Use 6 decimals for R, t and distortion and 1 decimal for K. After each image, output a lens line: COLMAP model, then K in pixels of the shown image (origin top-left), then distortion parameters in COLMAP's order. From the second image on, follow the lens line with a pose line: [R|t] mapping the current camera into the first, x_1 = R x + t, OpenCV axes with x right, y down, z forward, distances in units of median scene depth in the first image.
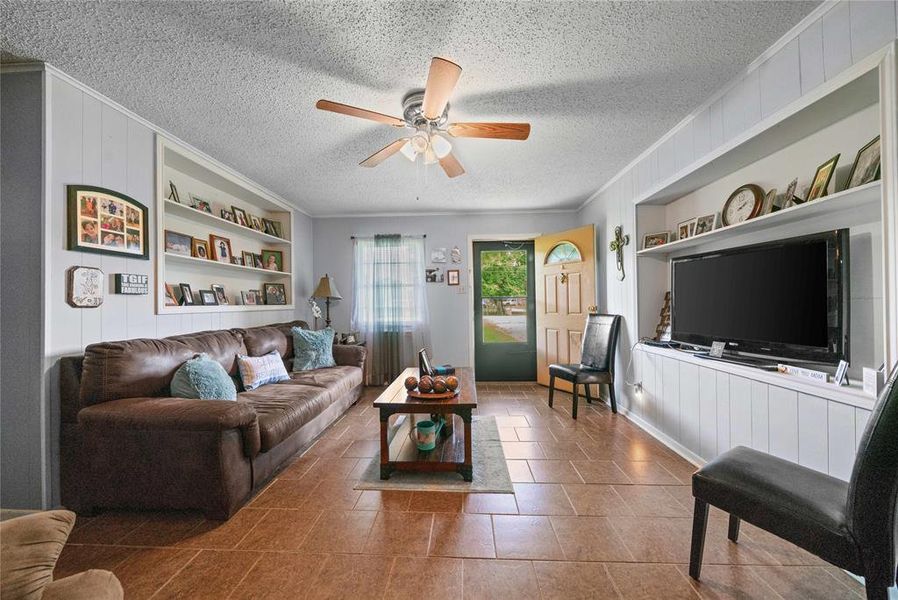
lens RADIAL K [[328.3, 0, 449.0], [0, 328.3, 300.0], [0, 0, 1]] dist [-0.002043, -0.000207]
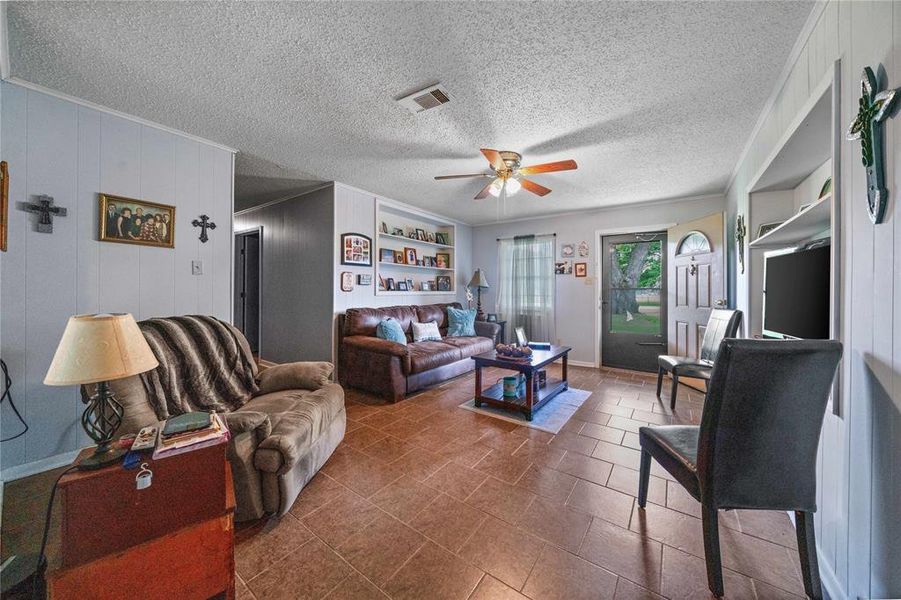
lens RADIAL K [[315.5, 0, 450.1], [0, 315.5, 290.3], [0, 0, 1]] dist [-0.000105, -0.000020]
pose [[0.841179, 0.020036, -0.540385, 0.347209], [-0.013245, 0.999777, 0.016451, -0.016736], [0.540594, -0.006681, 0.841257, -0.222713]]
